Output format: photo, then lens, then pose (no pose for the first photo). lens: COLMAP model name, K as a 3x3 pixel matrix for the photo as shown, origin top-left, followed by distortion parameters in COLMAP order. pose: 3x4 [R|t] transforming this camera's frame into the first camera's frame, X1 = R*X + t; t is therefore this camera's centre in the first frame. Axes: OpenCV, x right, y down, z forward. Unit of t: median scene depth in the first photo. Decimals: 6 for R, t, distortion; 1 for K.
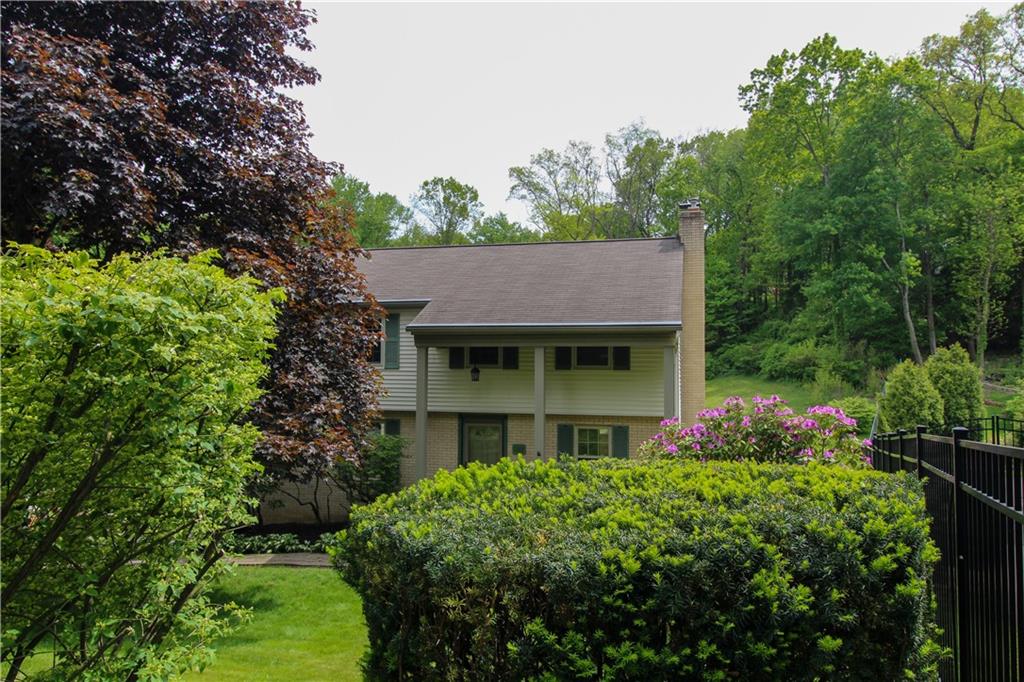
lens RADIAL K [[707.6, 0, 512.0], [0, 707.6, 341.0], [0, 0, 1]] dist [0.002319, -0.001144]
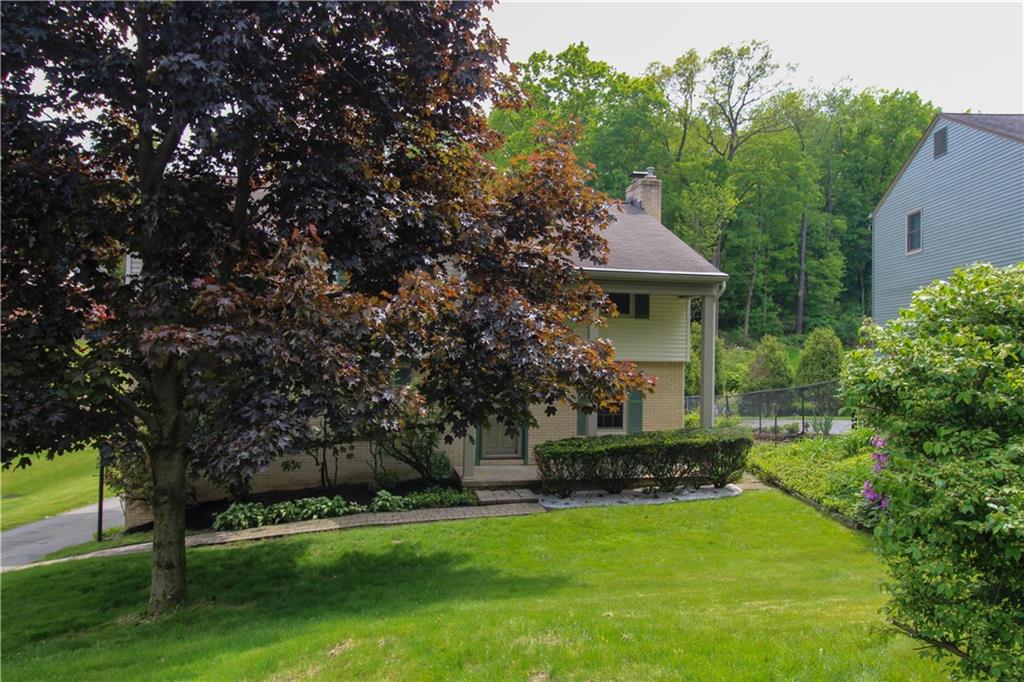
lens RADIAL K [[707.6, 0, 512.0], [0, 707.6, 341.0], [0, 0, 1]] dist [0.002319, -0.001144]
pose [[0.892815, 0.014104, 0.450203, -0.462427], [-0.026006, 0.999456, 0.020262, 0.053728], [-0.449673, -0.029798, 0.892696, 0.118183]]
